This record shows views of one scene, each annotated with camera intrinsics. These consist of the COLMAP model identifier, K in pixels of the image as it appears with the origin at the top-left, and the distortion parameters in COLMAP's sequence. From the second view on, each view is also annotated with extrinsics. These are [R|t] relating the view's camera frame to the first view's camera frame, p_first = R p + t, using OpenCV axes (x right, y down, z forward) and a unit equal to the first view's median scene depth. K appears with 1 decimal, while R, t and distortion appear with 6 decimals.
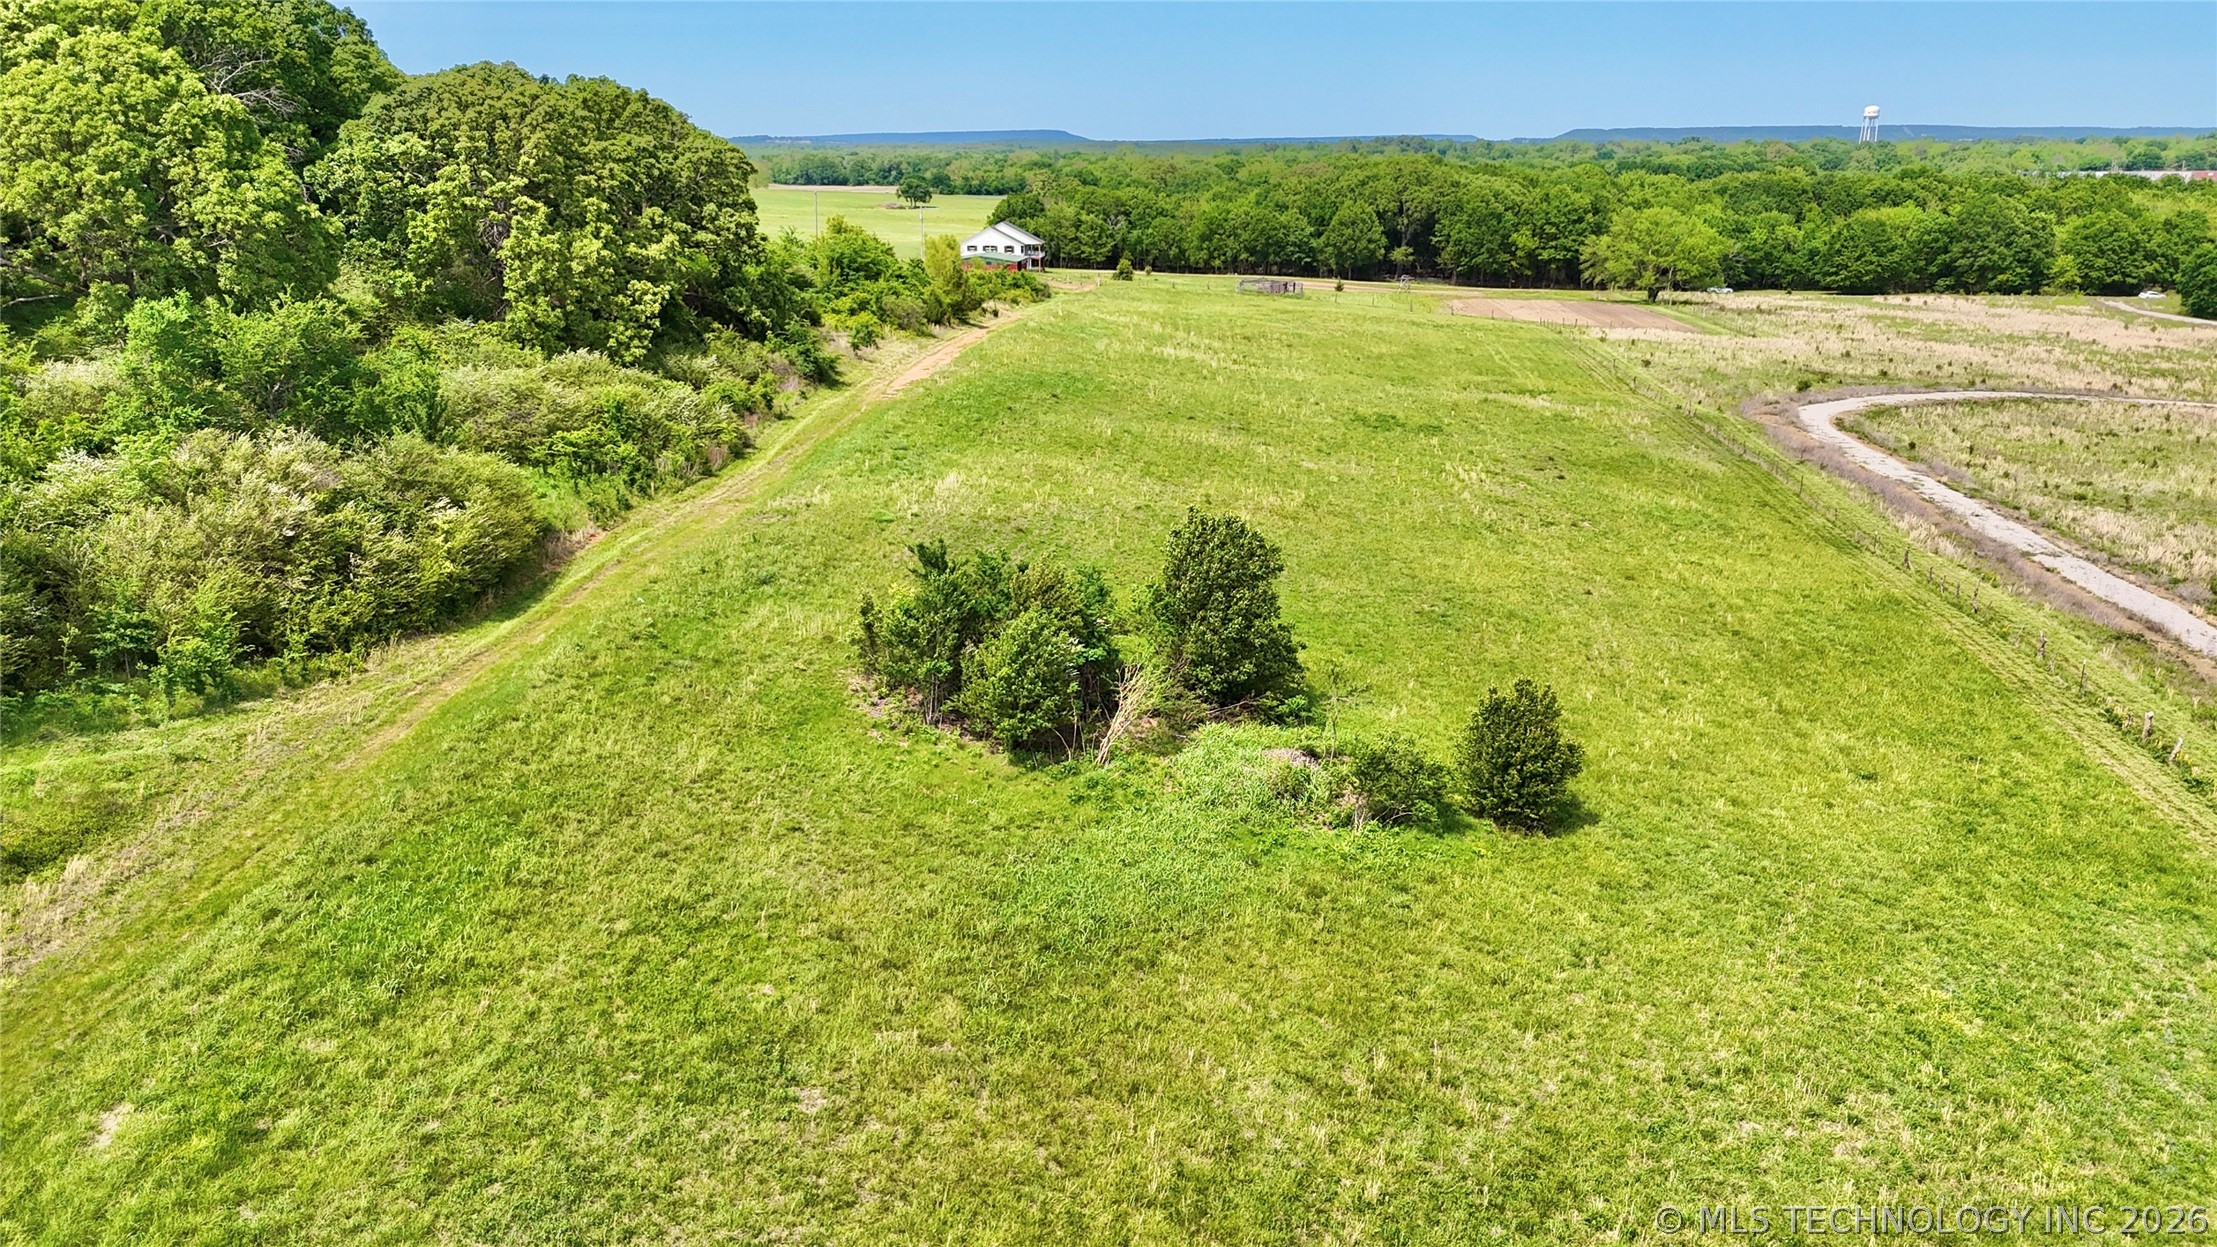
lens RADIAL K [[1629.9, 0, 1103.9], [0, 1629.9, 622.5], [0, 0, 1]] dist [0.090154, -0.100755]
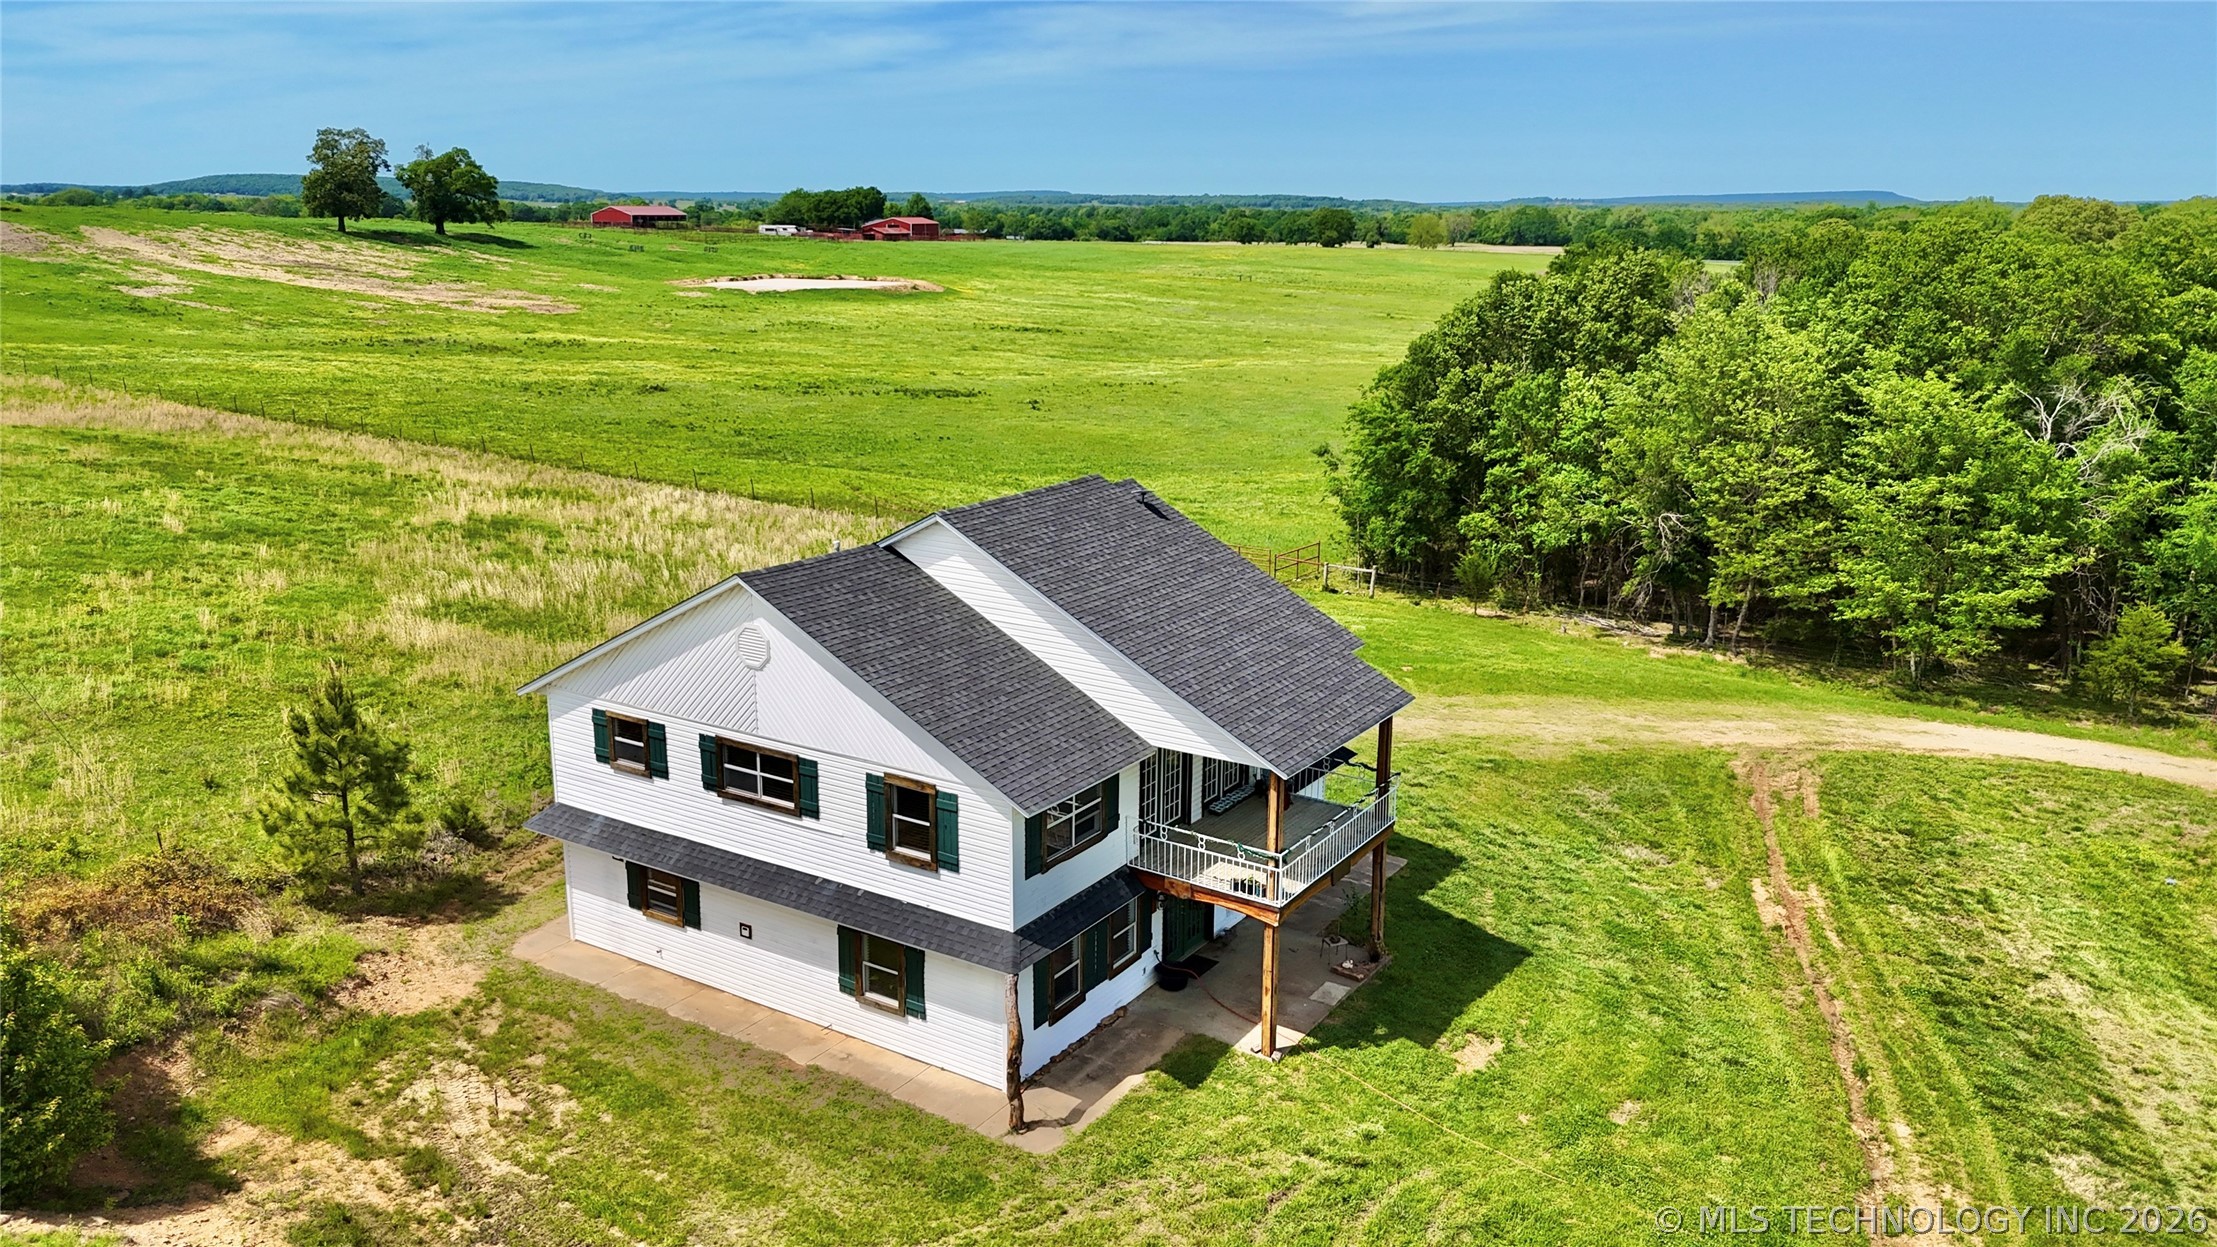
lens RADIAL K [[1629.9, 0, 1103.9], [0, 1629.9, 622.5], [0, 0, 1]] dist [0.090154, -0.100755]
pose [[0.898051, 0.115422, -0.424479, -0.009030], [-0.130477, 0.991430, -0.006462, -0.212569], [0.420096, 0.061188, 0.905415, 0.814887]]
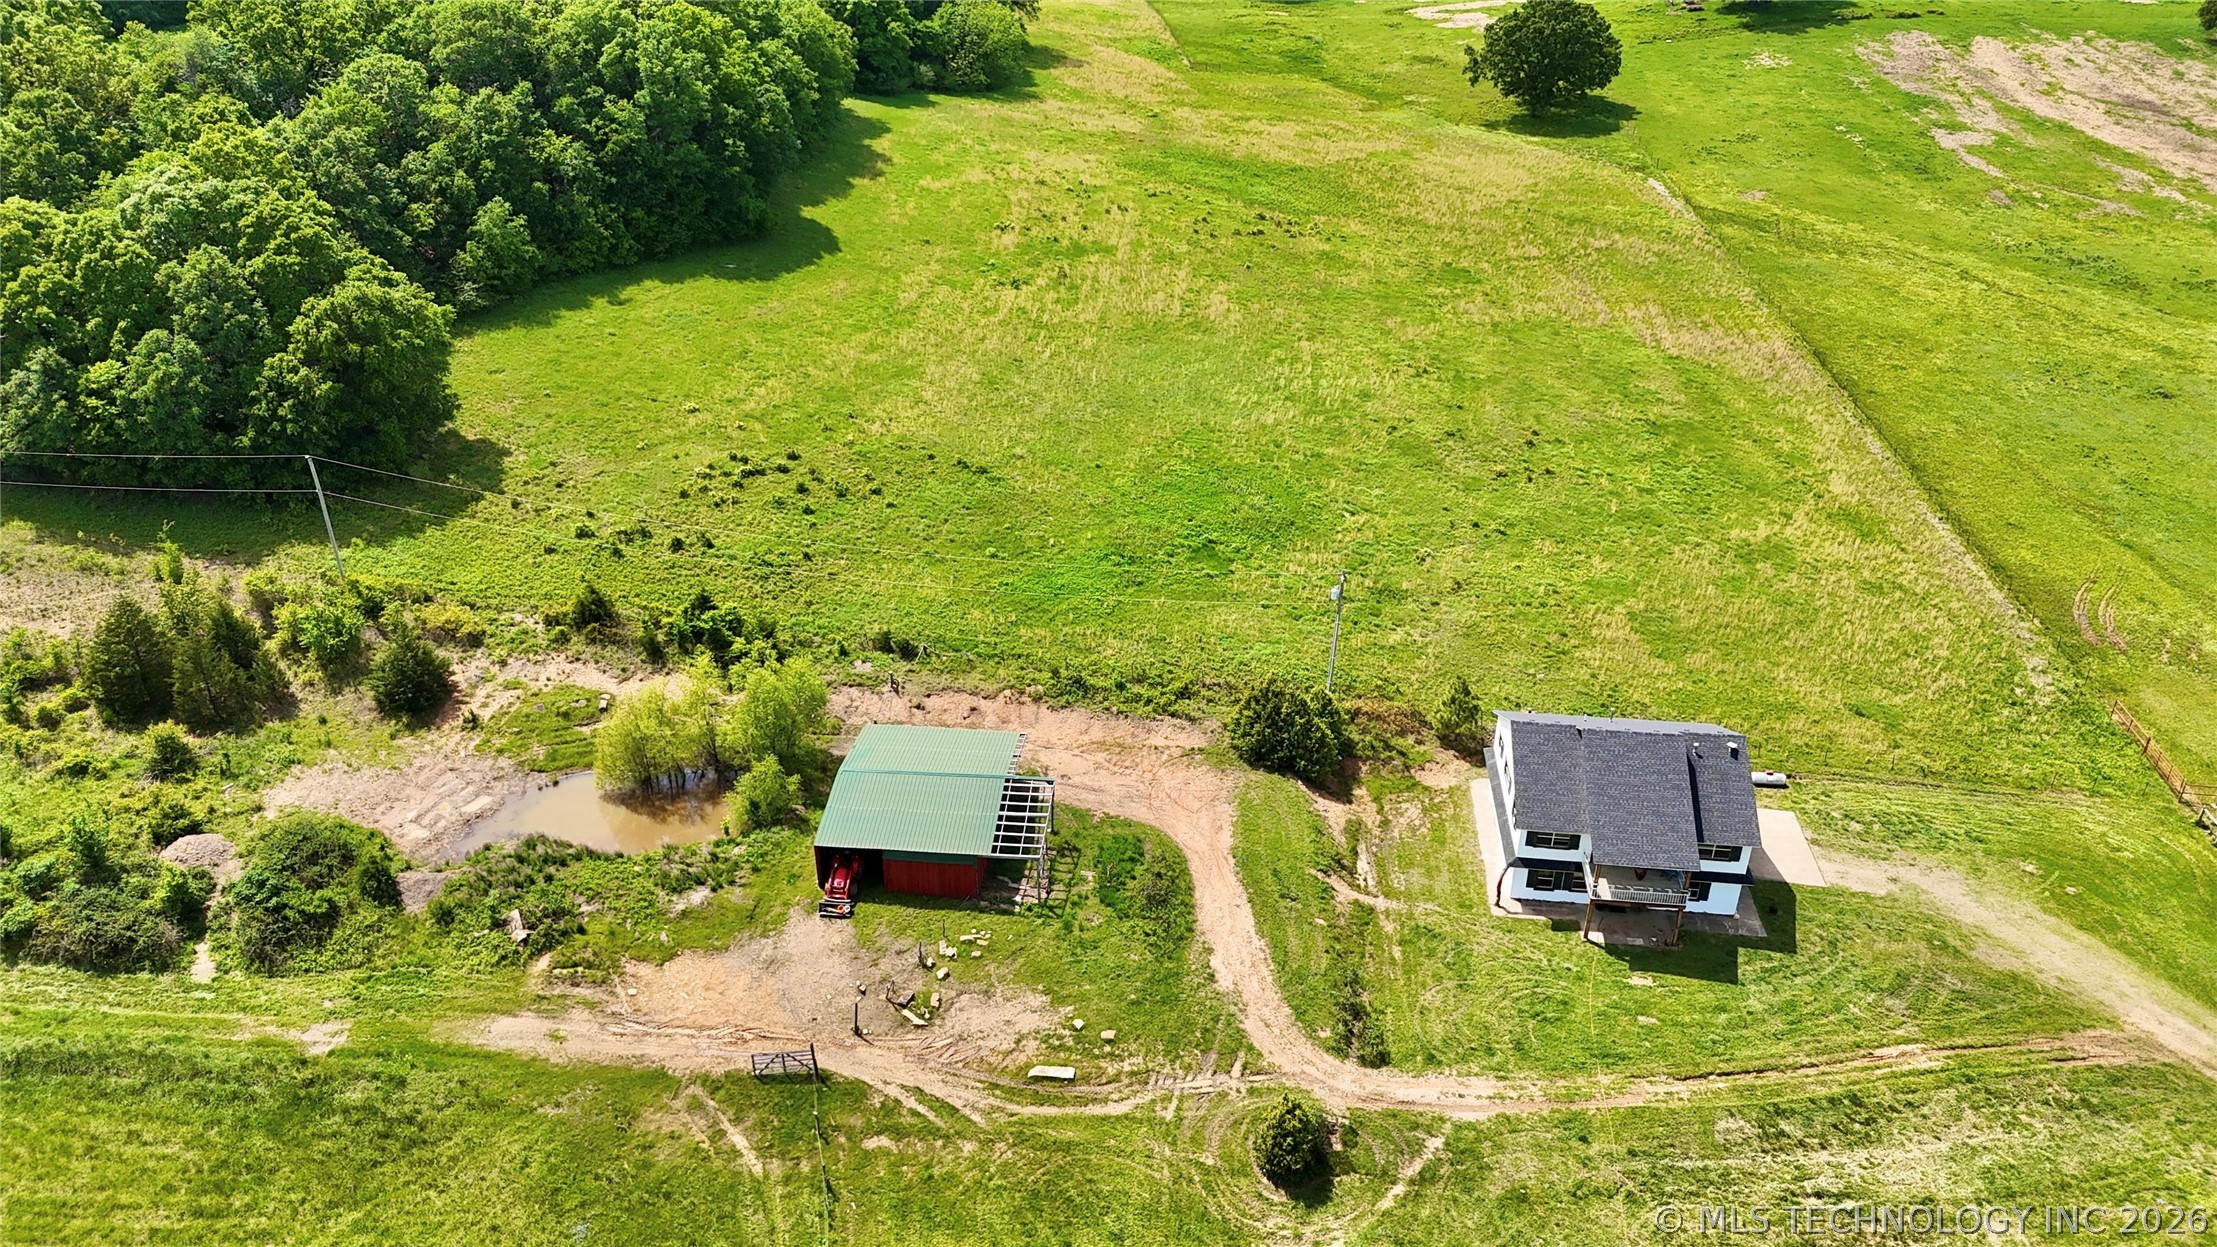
lens RADIAL K [[1630.0, 0, 1107.1], [0, 1630.0, 627.5], [0, 0, 1]] dist [0.067288, -0.070274]
pose [[0.022708, 0.486467, -0.873404, 0.169600], [-0.294476, 0.838126, 0.459161, -0.332513], [0.955389, 0.246770, 0.162285, 0.769123]]
